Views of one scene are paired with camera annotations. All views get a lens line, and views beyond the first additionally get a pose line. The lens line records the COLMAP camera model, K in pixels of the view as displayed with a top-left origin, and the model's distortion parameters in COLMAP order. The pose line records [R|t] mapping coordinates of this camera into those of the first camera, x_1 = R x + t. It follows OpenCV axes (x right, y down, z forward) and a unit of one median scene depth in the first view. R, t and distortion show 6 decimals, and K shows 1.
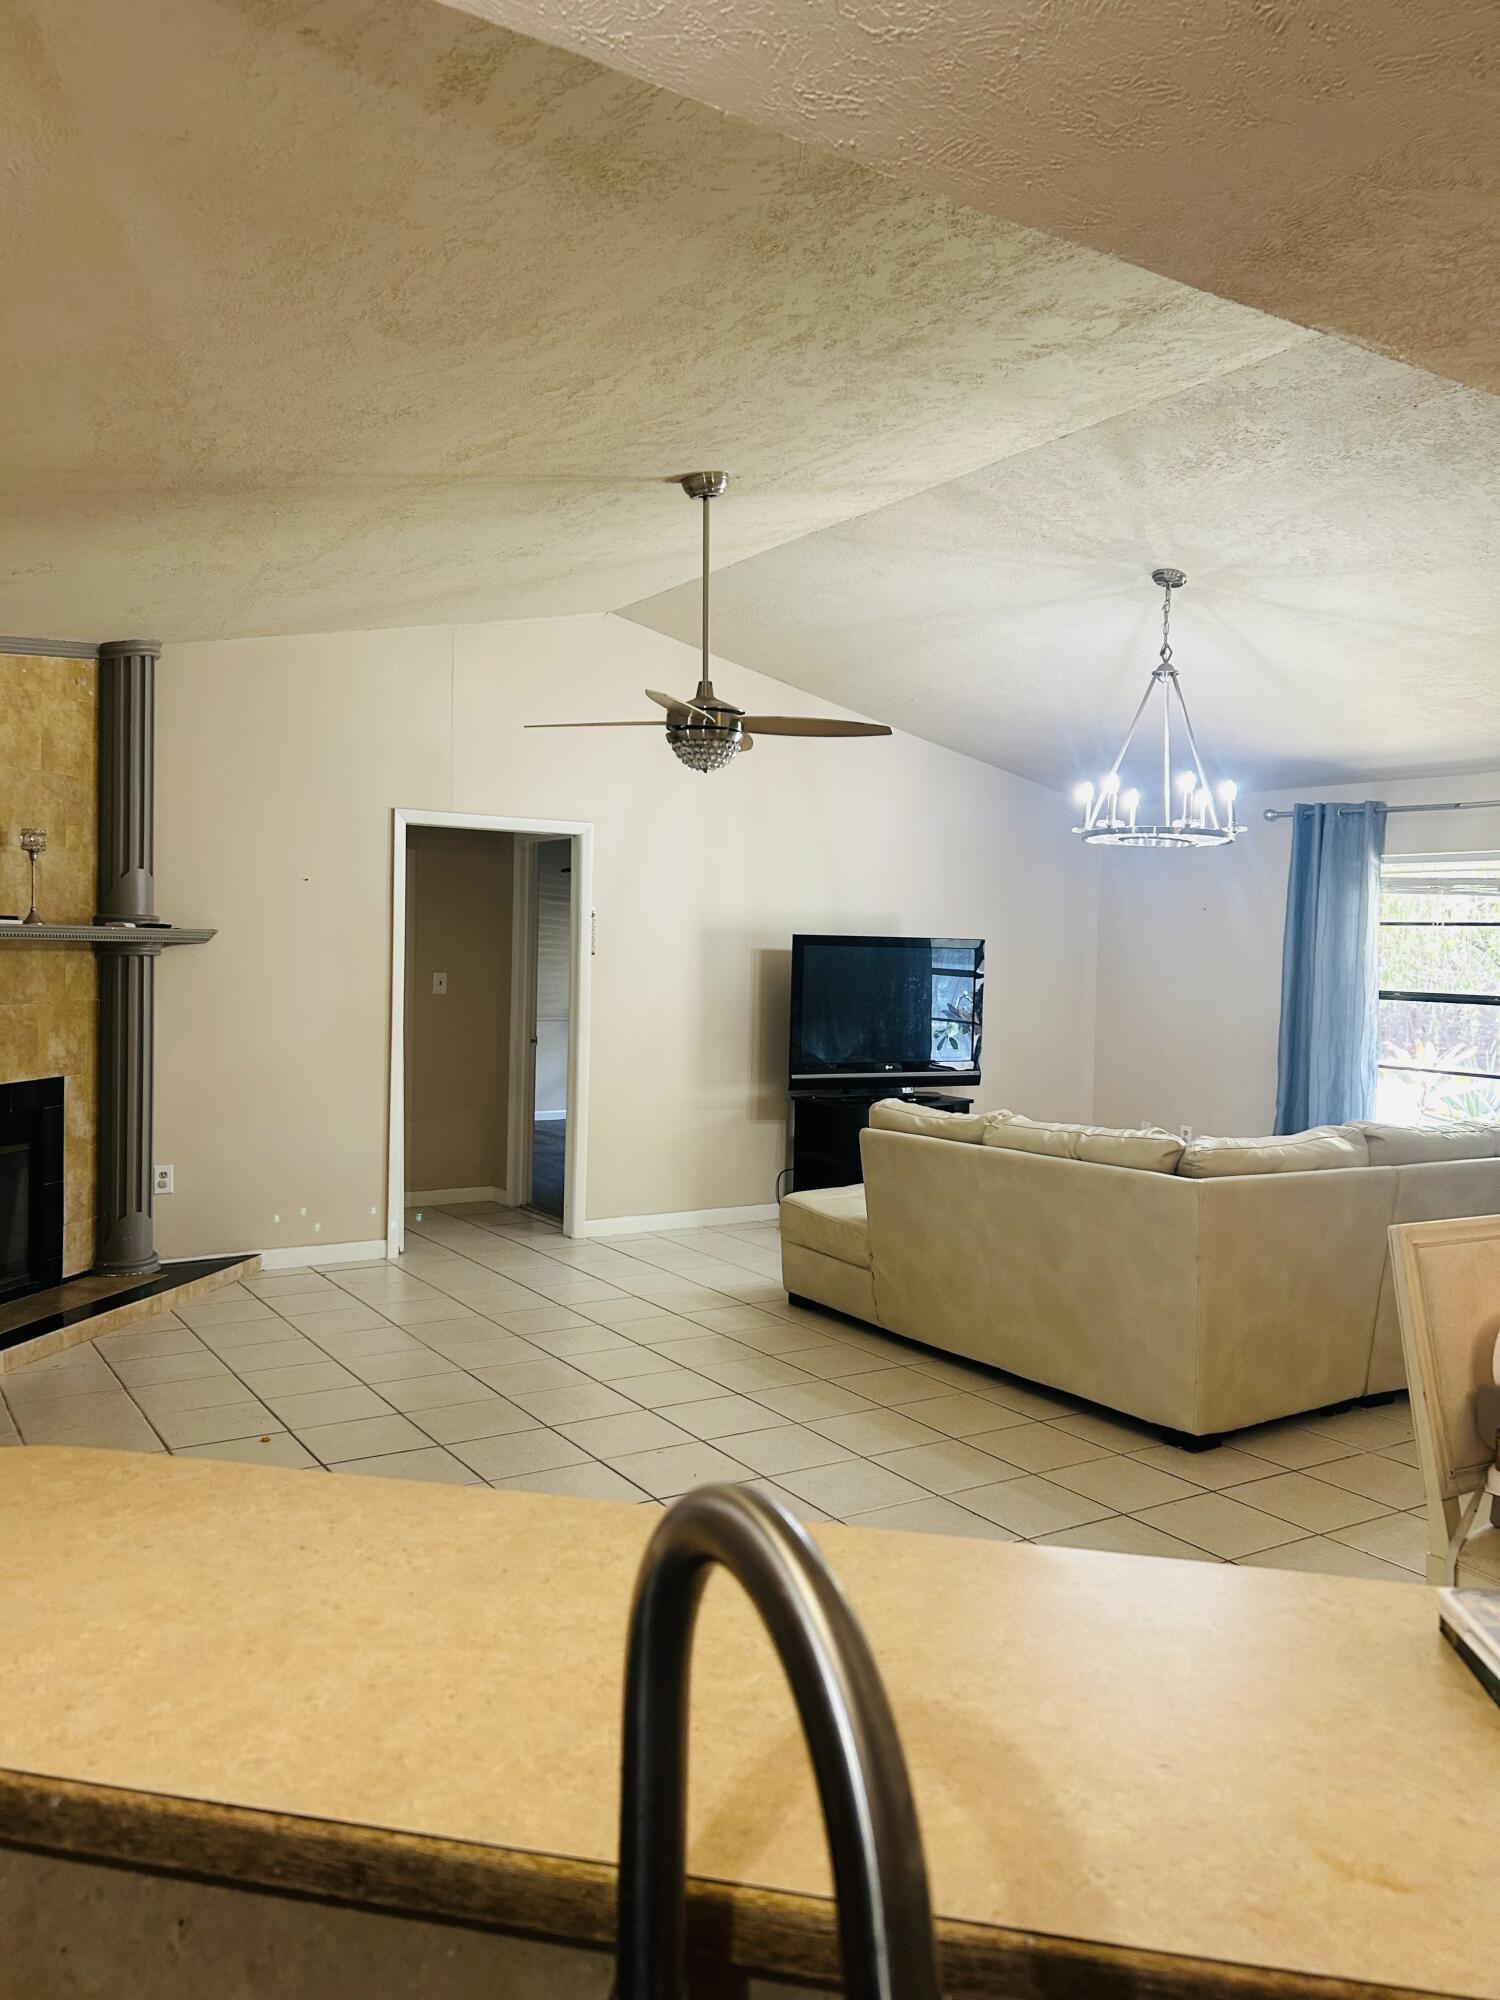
lens RADIAL K [[1517.6, 0, 750.3], [0, 1517.6, 1000.9], [0, 0, 1]] dist [0.030693, 0.001401]
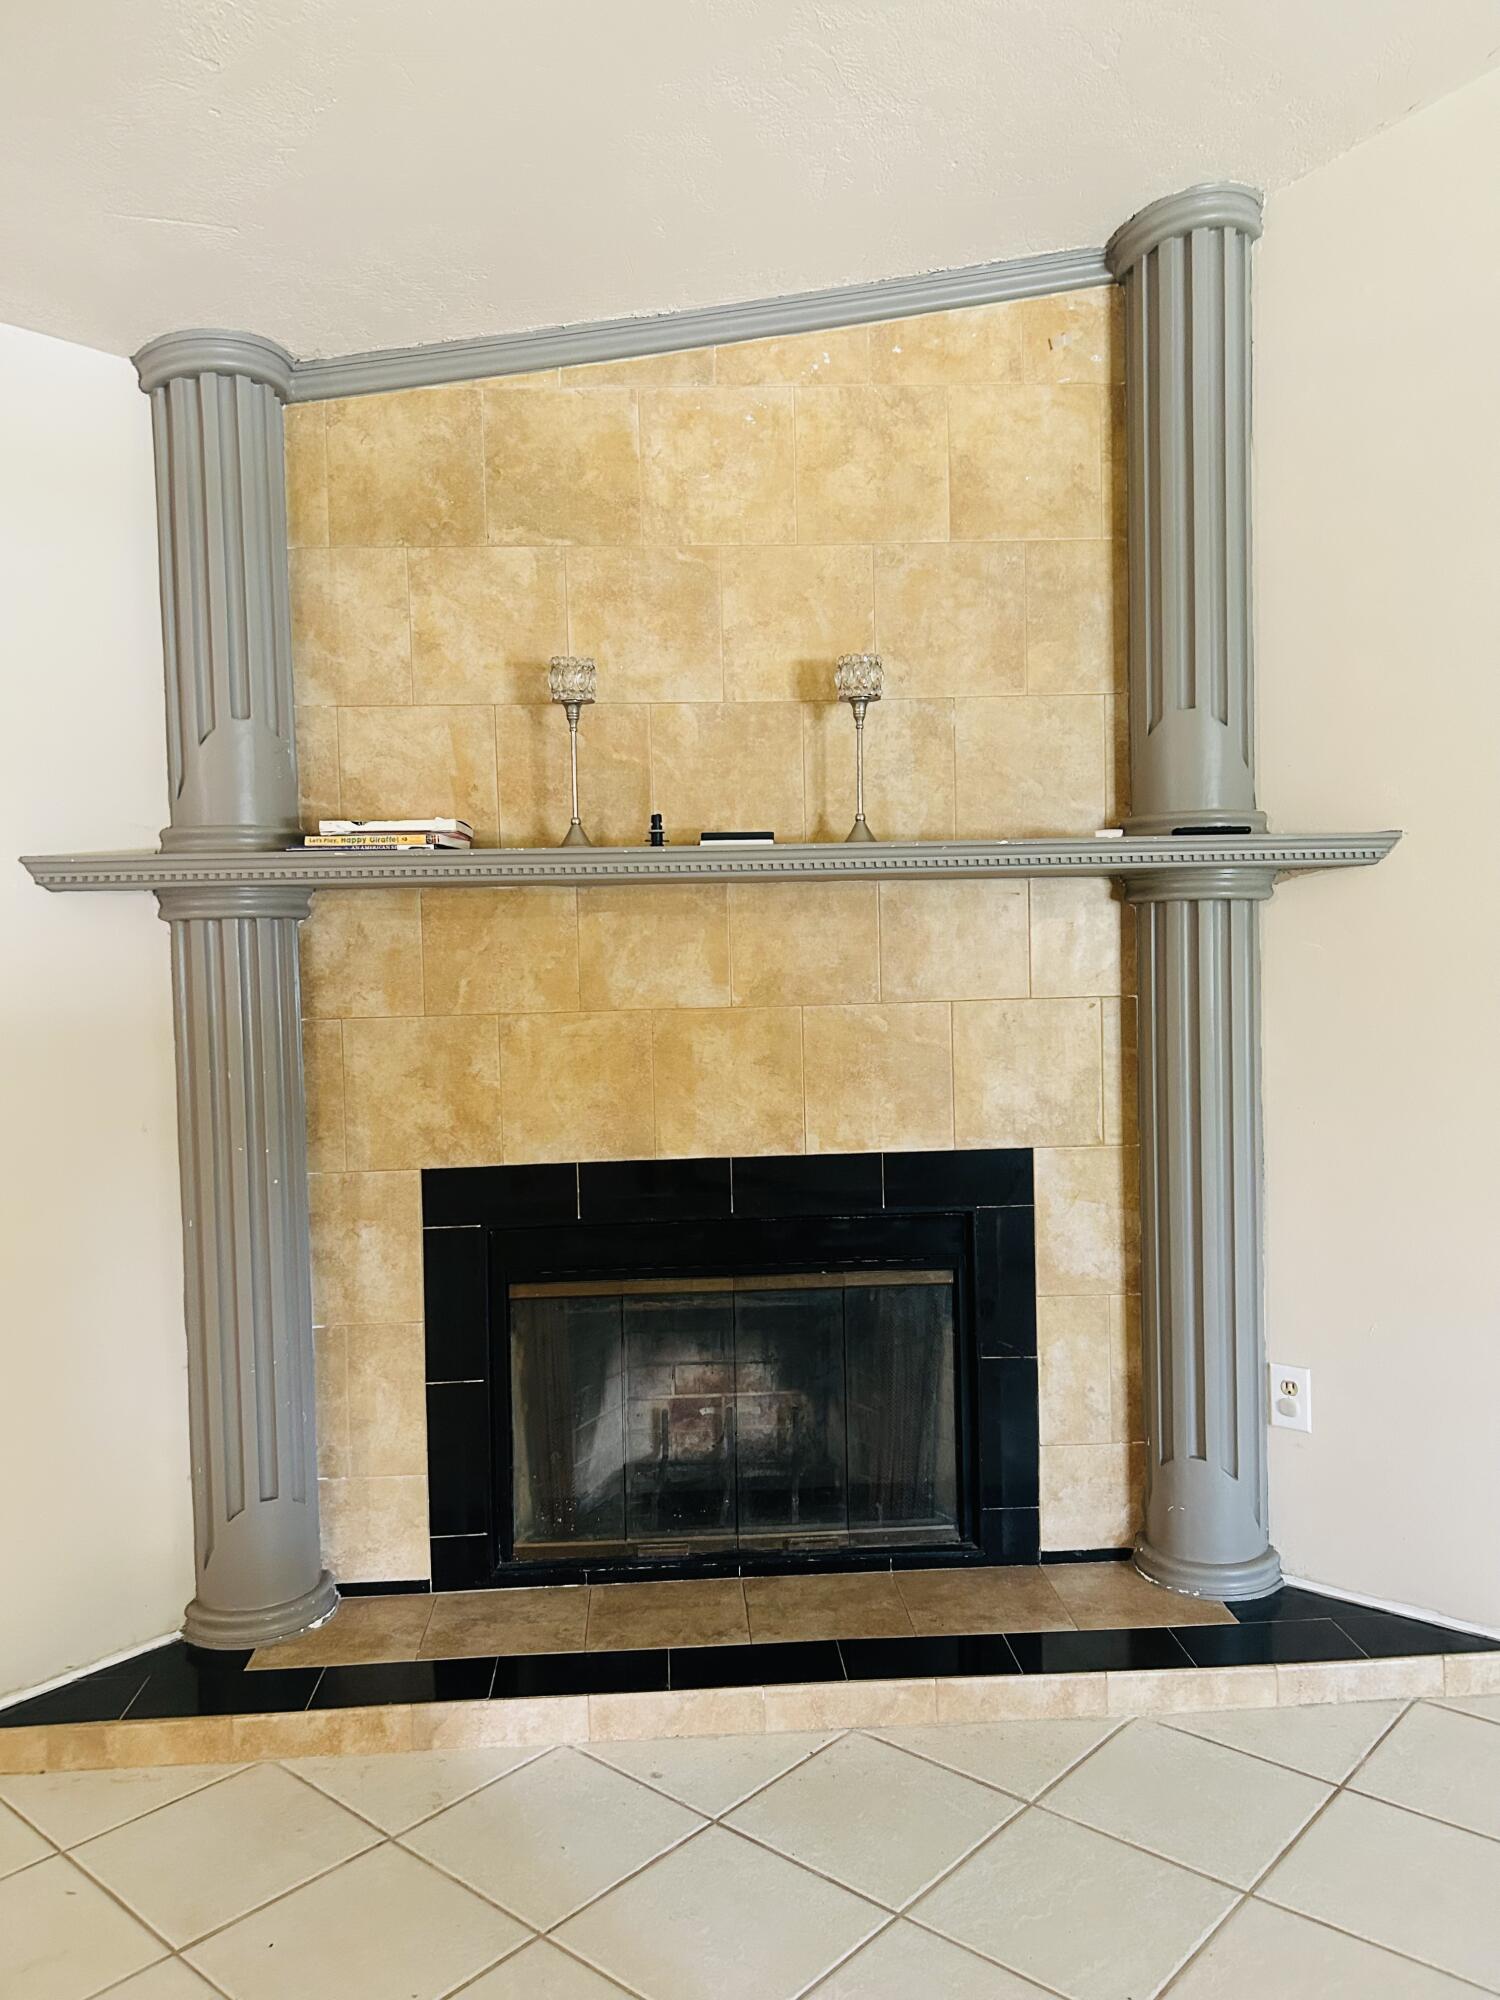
lens RADIAL K [[1517.6, 0, 751.1], [0, 1517.6, 997.6], [0, 0, 1]] dist [0.030693, 0.001401]
pose [[0.257830, 0.009152, -0.966147, 0.007182], [-0.008424, 0.999938, 0.007224, -0.002728], [0.966153, 0.006277, 0.257892, 0.774245]]
